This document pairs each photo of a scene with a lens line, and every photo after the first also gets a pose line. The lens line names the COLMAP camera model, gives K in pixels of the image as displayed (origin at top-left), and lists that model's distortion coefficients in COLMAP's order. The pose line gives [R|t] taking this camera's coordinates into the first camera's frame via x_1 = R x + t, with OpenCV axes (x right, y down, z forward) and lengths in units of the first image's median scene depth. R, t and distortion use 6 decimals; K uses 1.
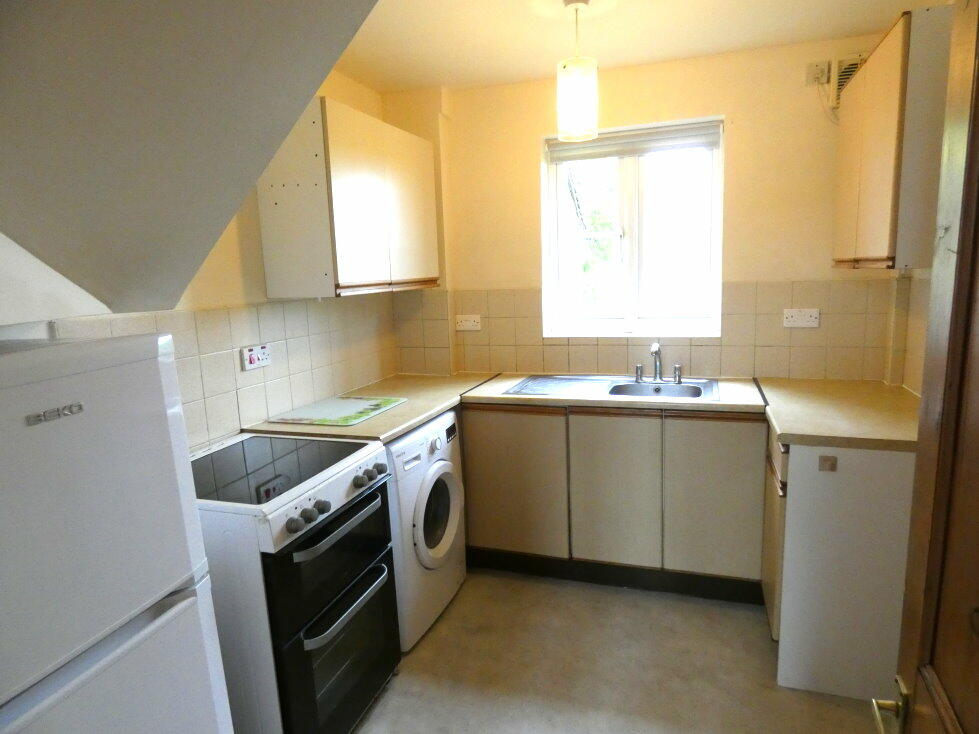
lens RADIAL K [[574.5, 0, 492.2], [0, 574.5, 367.2], [0, 0, 1]] dist [0.002317, 0.001201]
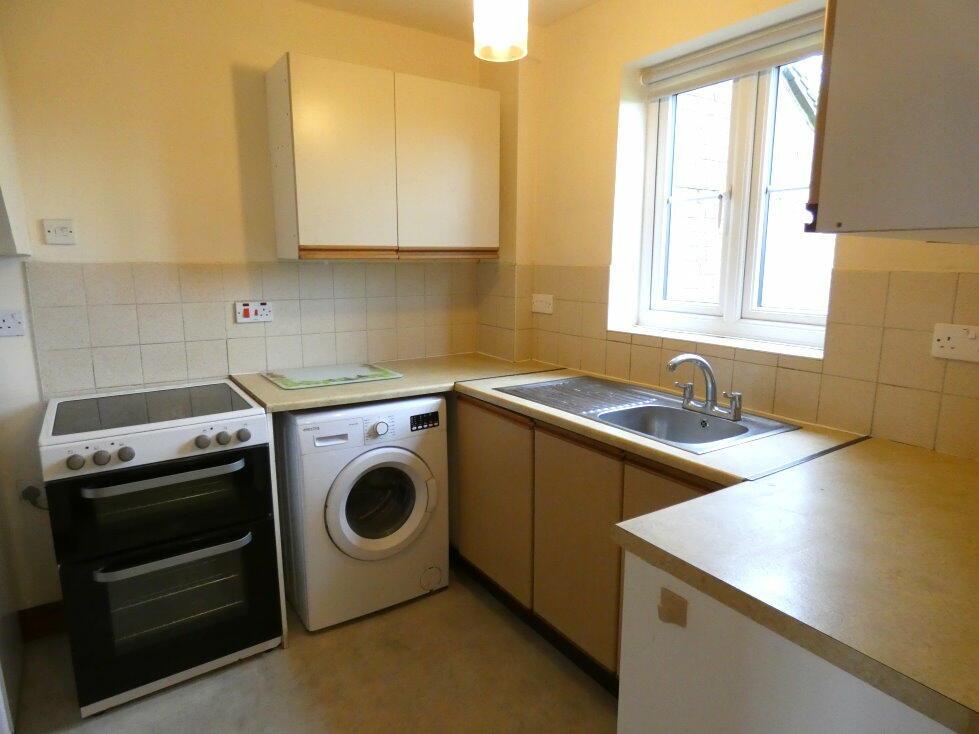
lens RADIAL K [[574.5, 0, 491.0], [0, 574.5, 367.4], [0, 0, 1]] dist [0.002317, 0.001201]
pose [[0.810637, 0.150496, -0.565878, 0.487780], [-0.132367, 0.988489, 0.073271, -0.045073], [0.570391, 0.015508, 0.821227, 0.320896]]
